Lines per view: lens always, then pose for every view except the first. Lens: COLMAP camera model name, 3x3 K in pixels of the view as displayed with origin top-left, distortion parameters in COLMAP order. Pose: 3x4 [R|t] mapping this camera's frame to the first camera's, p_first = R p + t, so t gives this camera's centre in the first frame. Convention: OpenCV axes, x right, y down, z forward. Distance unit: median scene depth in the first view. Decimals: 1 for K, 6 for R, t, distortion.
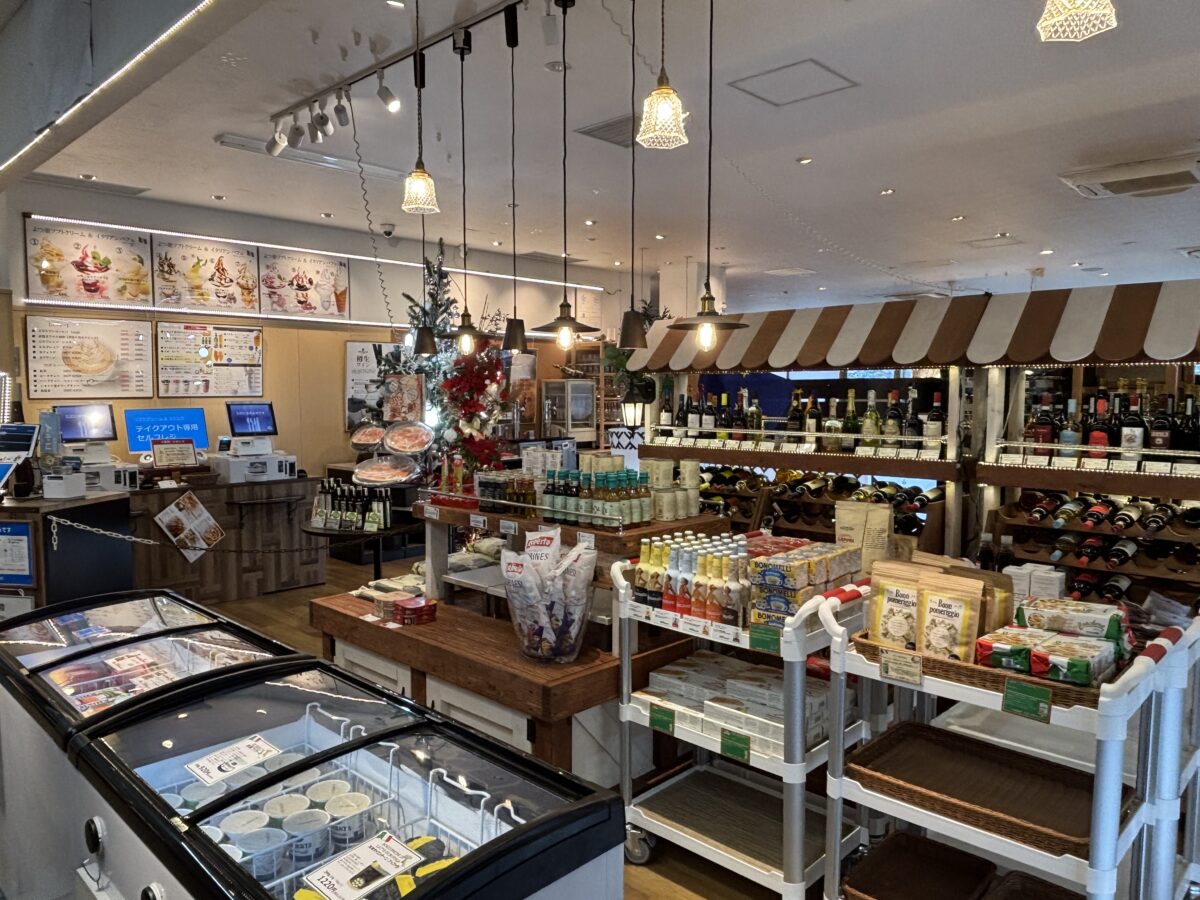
lens RADIAL K [[839.6, 0, 600.0], [0, 839.6, 450.0], [0, 0, 1]] dist [0.049681, -0.000559]
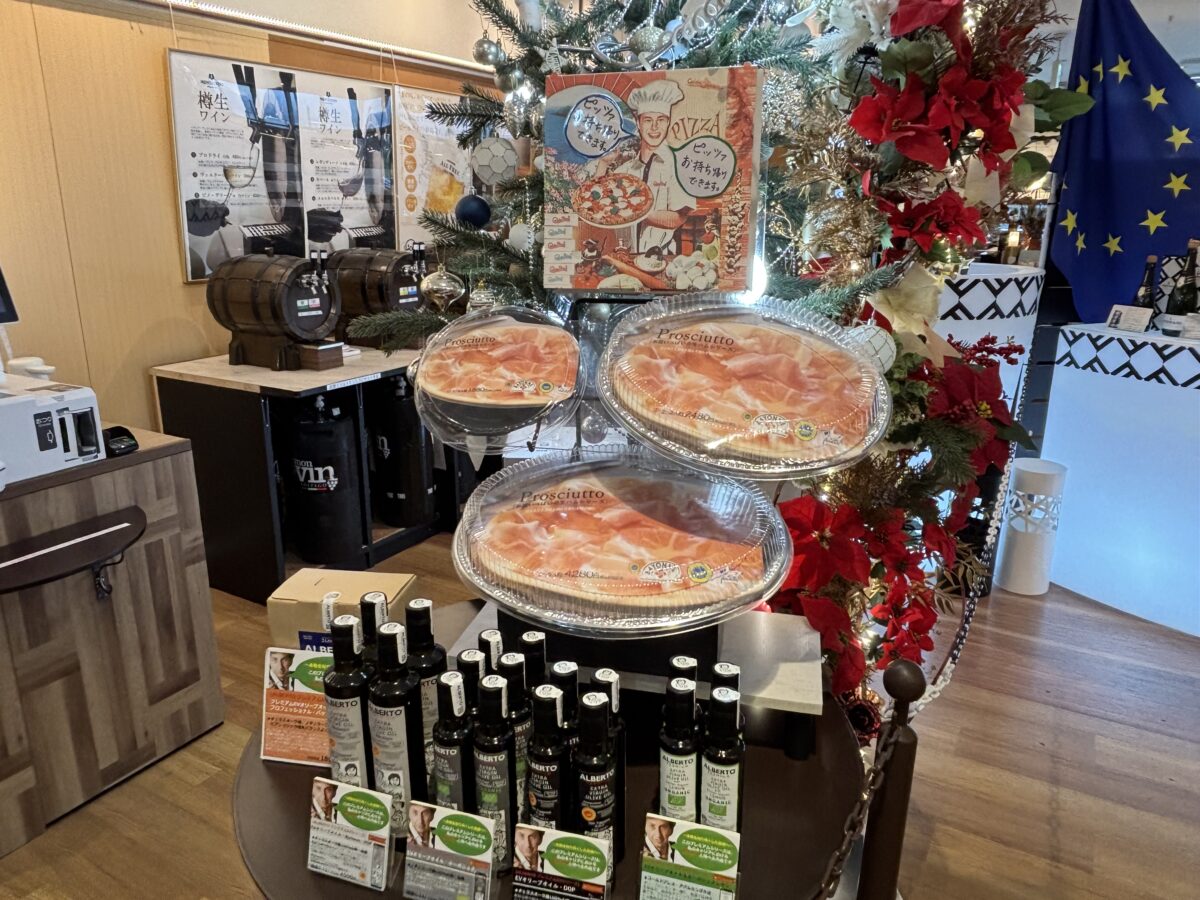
lens RADIAL K [[866.1, 0, 600.0], [0, 866.1, 450.0], [0, 0, 1]] dist [-0.006479, -0.002758]
pose [[0.972526, -0.063281, 0.224030, -0.203673], [0.015141, 0.977501, 0.210385, -0.028340], [-0.232303, -0.201213, 0.951603, 0.527666]]
